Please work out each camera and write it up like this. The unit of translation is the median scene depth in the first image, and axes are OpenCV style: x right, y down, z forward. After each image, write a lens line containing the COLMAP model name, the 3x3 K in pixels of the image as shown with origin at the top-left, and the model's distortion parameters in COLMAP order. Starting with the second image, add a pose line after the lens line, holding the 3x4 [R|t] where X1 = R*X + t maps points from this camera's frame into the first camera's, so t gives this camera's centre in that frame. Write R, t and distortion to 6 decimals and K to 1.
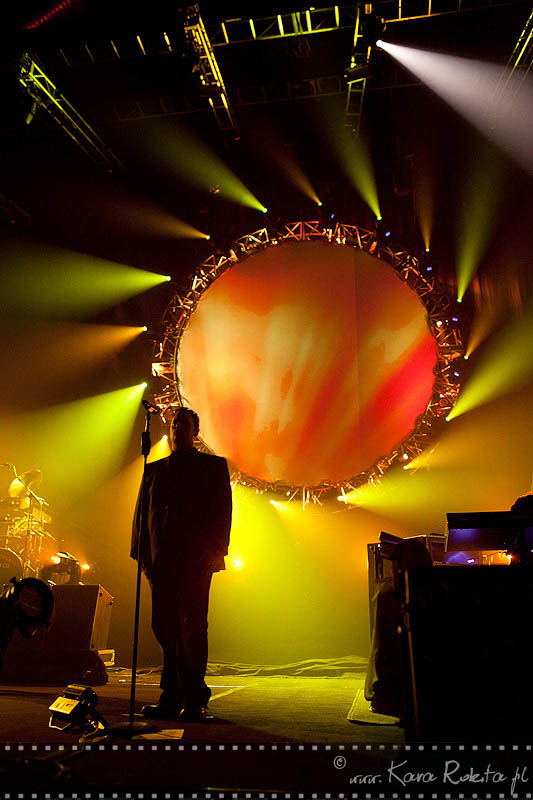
lens RADIAL K [[686.6, 0, 266.5], [0, 686.6, 400.0], [0, 0, 1]] dist [-0.049930, -0.002829]
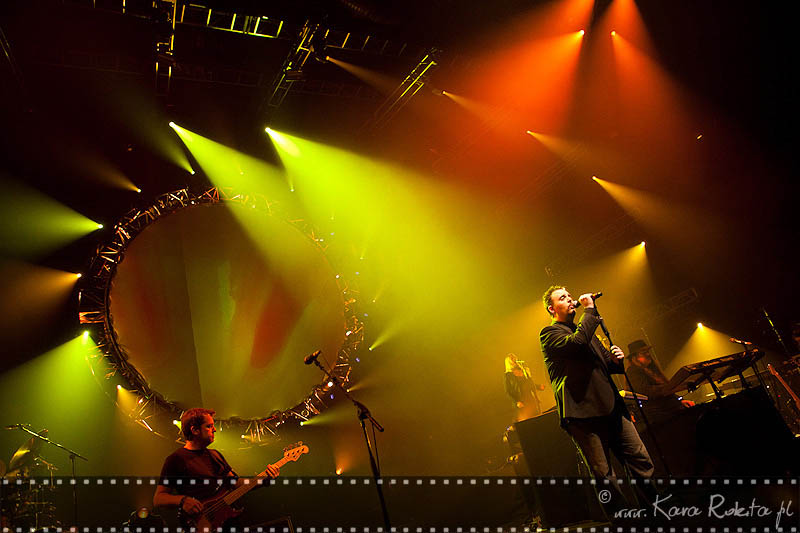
lens RADIAL K [[568.0, 0, 400.0], [0, 568.0, 266.5], [0, 0, 1]] dist [-0.052334, 0.000307]
pose [[0.771152, 0.034578, 0.635712, -0.319976], [0.069173, 0.988062, -0.137654, 0.020903], [-0.632883, 0.150126, 0.759554, 0.119537]]
